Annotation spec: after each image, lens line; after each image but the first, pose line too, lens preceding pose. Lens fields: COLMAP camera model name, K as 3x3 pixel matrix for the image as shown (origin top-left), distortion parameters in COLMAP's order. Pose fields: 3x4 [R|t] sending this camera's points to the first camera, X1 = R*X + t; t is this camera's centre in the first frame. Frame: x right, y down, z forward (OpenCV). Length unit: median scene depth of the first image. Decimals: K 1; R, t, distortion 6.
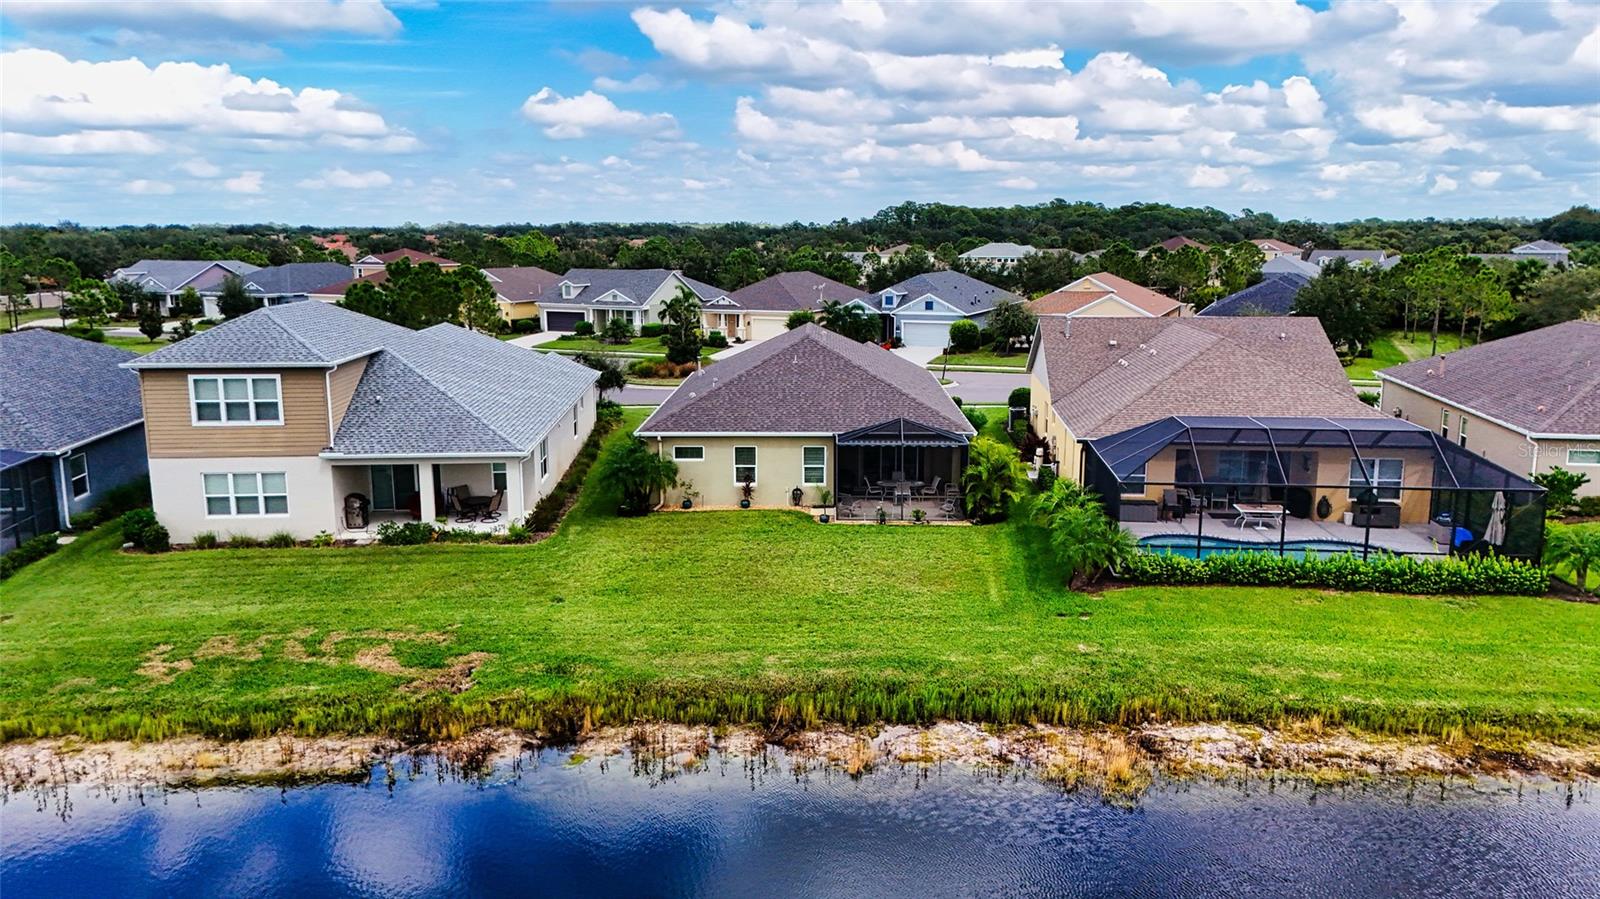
lens RADIAL K [[1181.5, 0, 800.0], [0, 1181.5, 449.5], [0, 0, 1]] dist [0.083307, -0.086622]
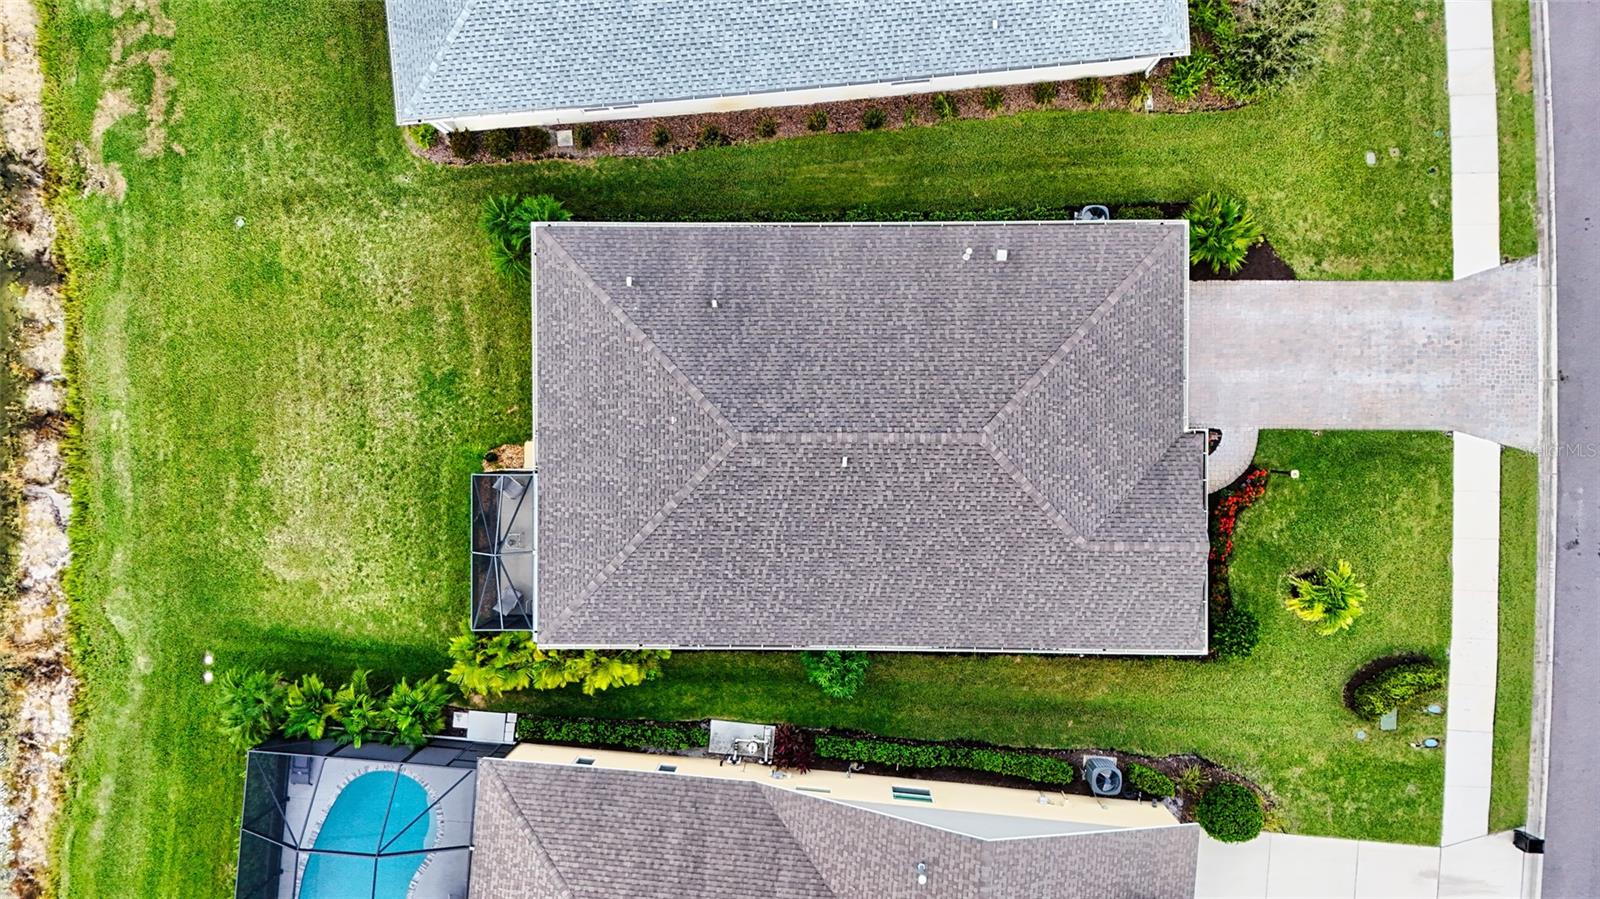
lens RADIAL K [[1191.2, 0, 801.1], [0, 1191.2, 455.5], [0, 0, 1]] dist [0.073132, -0.085265]
pose [[0.018495, 0.999694, 0.016425, 0.008811], [-0.152402, -0.013417, 0.988228, -0.947267], [0.988146, -0.020781, 0.152107, 1.175046]]
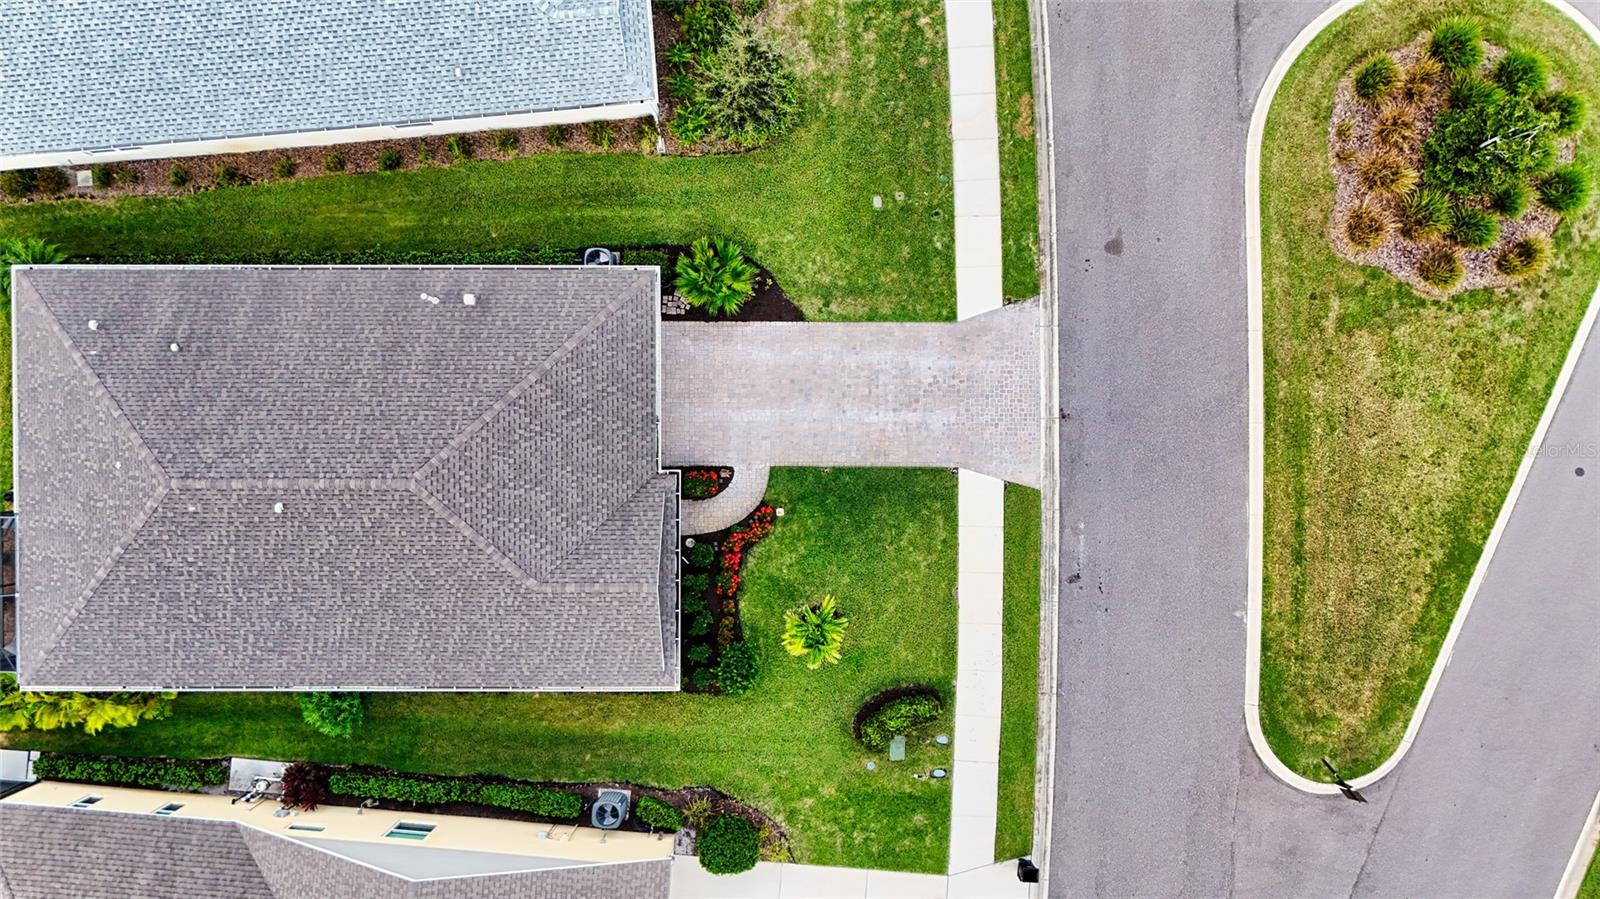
lens RADIAL K [[1181.5, 0, 800.0], [0, 1181.5, 449.5], [0, 0, 1]] dist [0.083307, -0.086622]
pose [[0.021347, 0.999643, 0.016092, -0.018972], [-0.149339, -0.012726, 0.988704, -1.013101], [0.988556, -0.023509, 0.149014, 1.568446]]
